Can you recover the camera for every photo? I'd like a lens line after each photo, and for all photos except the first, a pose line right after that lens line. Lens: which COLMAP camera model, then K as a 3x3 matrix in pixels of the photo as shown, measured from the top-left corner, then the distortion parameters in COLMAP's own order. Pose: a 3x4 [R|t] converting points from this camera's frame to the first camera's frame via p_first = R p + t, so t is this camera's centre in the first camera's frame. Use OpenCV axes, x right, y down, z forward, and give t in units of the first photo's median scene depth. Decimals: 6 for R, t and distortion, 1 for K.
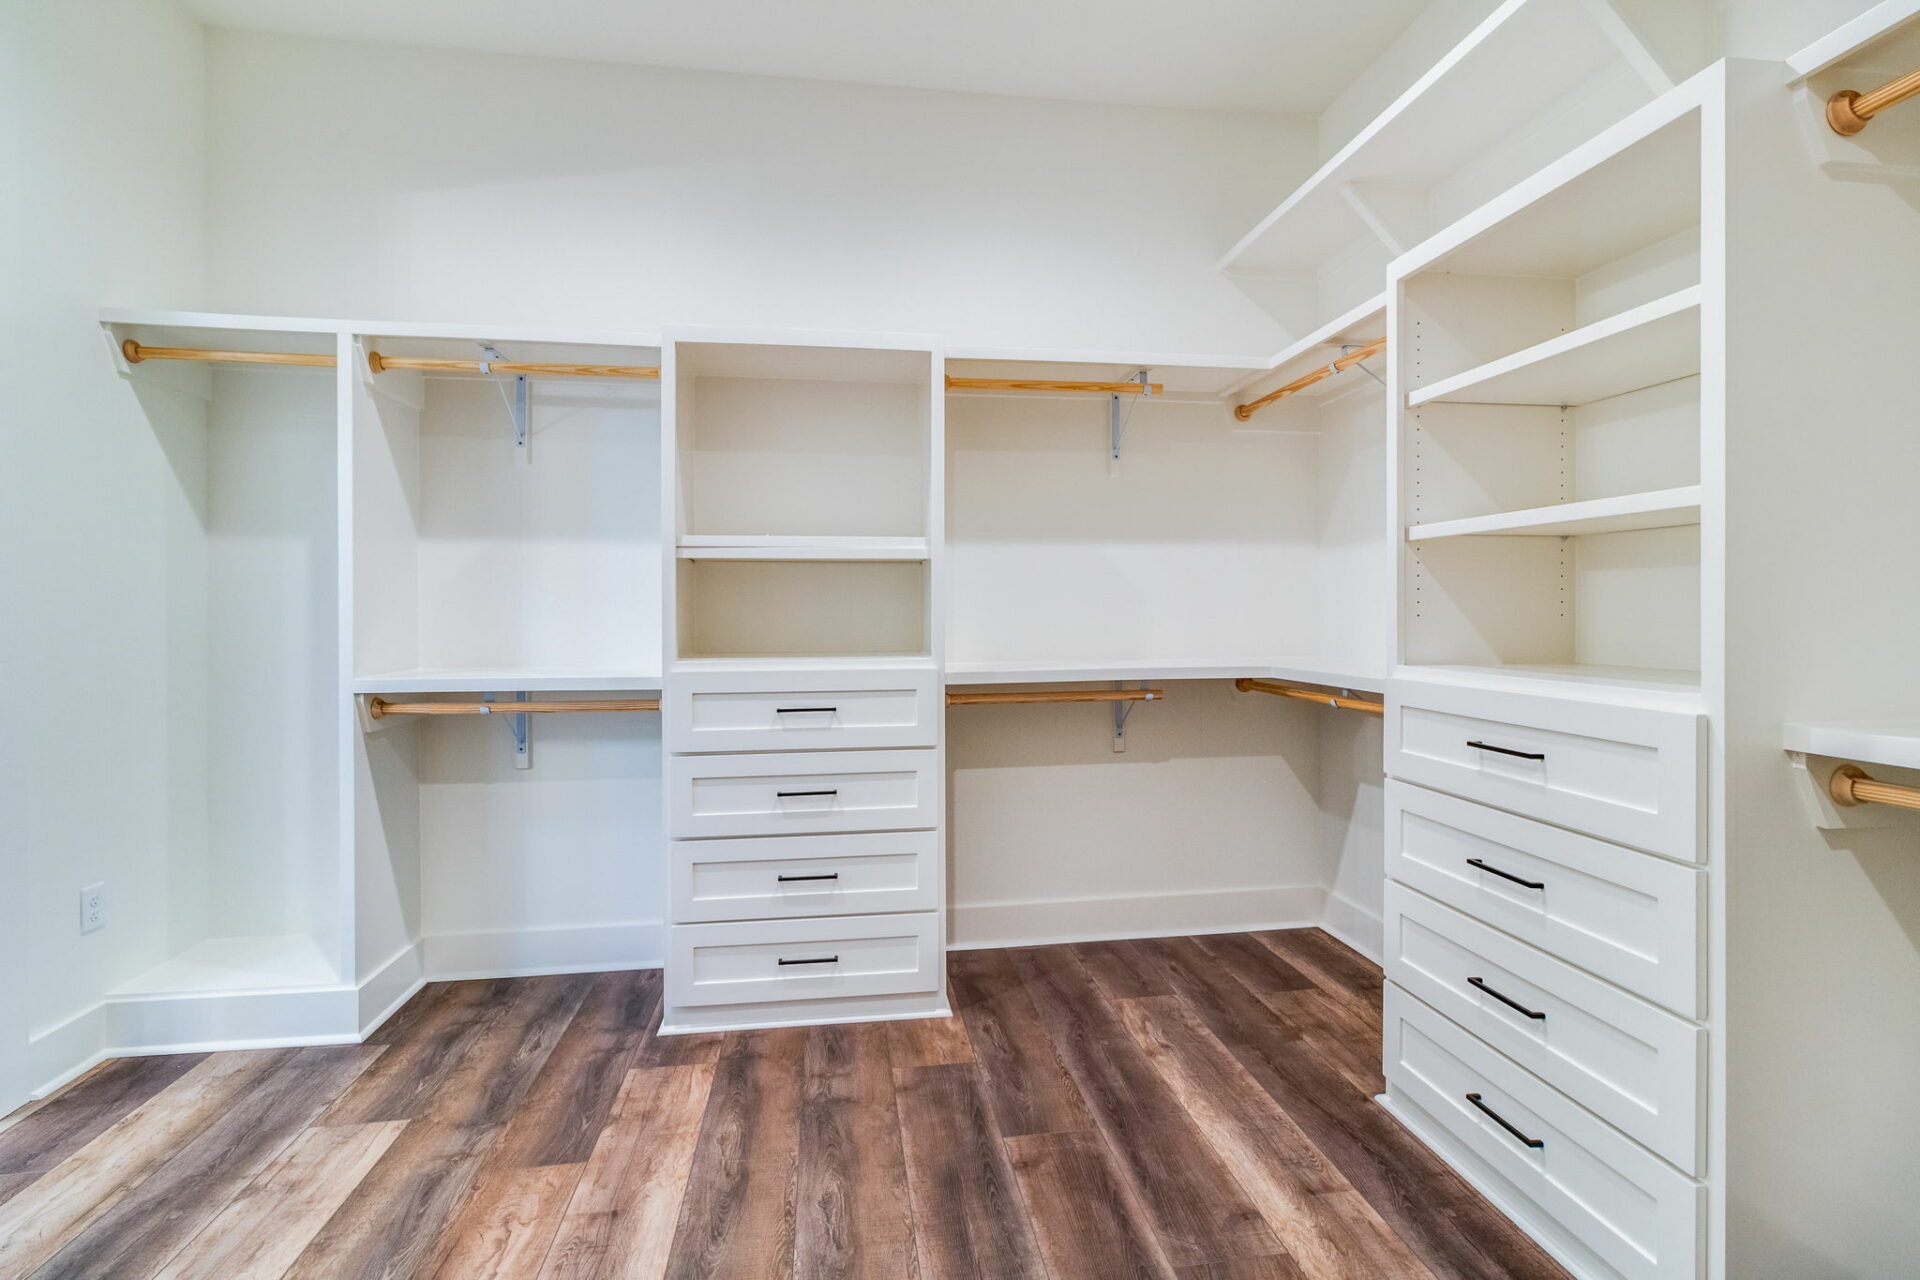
lens RADIAL K [[881.4, 0, 959.5], [0, 881.4, 629.8], [0, 0, 1]] dist [0.003086, 0.001902]
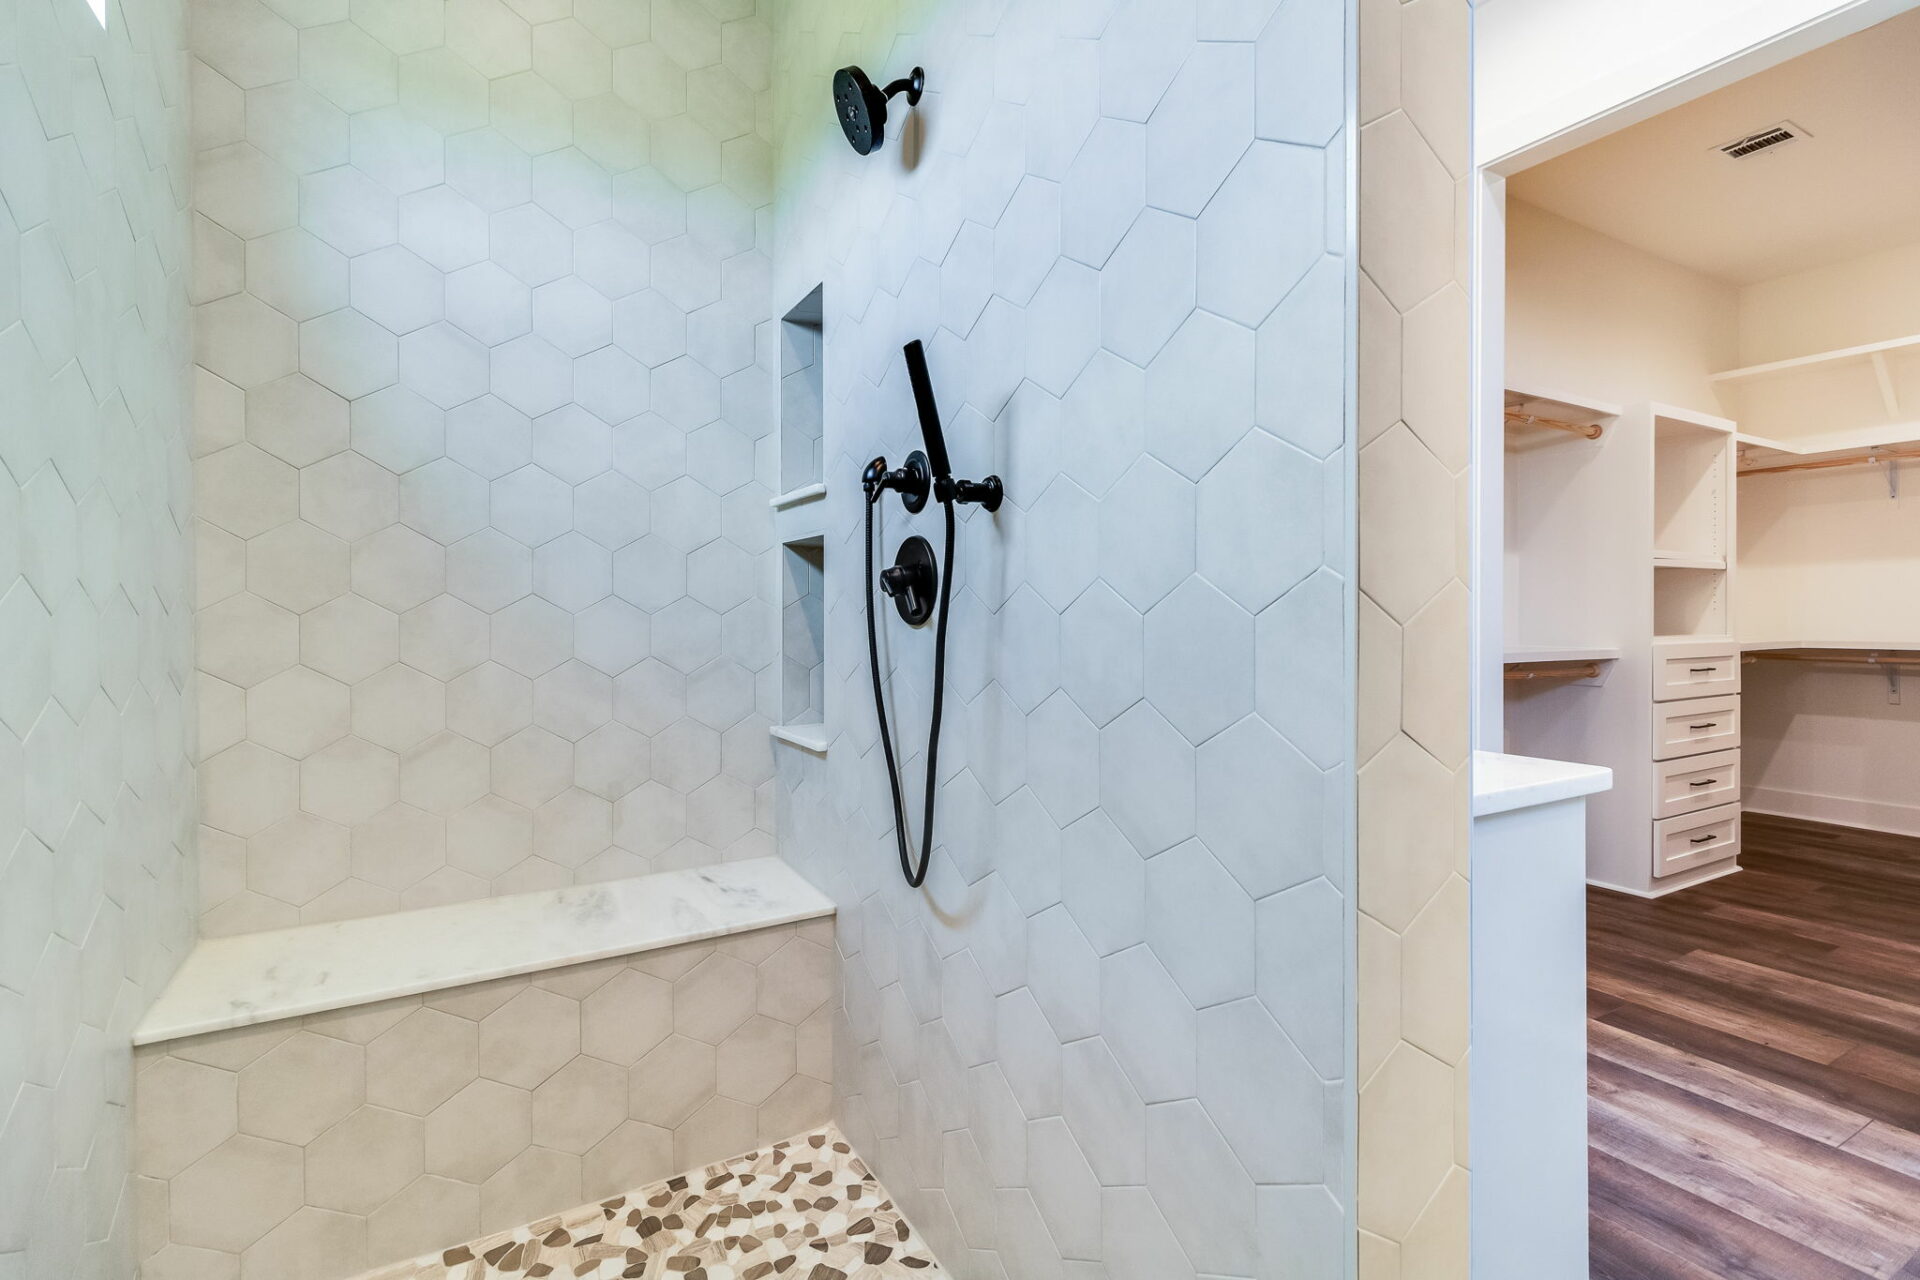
lens RADIAL K [[881.4, 0, 956.3], [0, 881.4, 641.7], [0, 0, 1]] dist [0.003086, 0.001902]
pose [[0.929462, -0.010476, 0.368770, -2.065643], [0.010296, 0.999944, 0.002457, 0.029712], [-0.368775, 0.001513, 0.929518, 0.089218]]
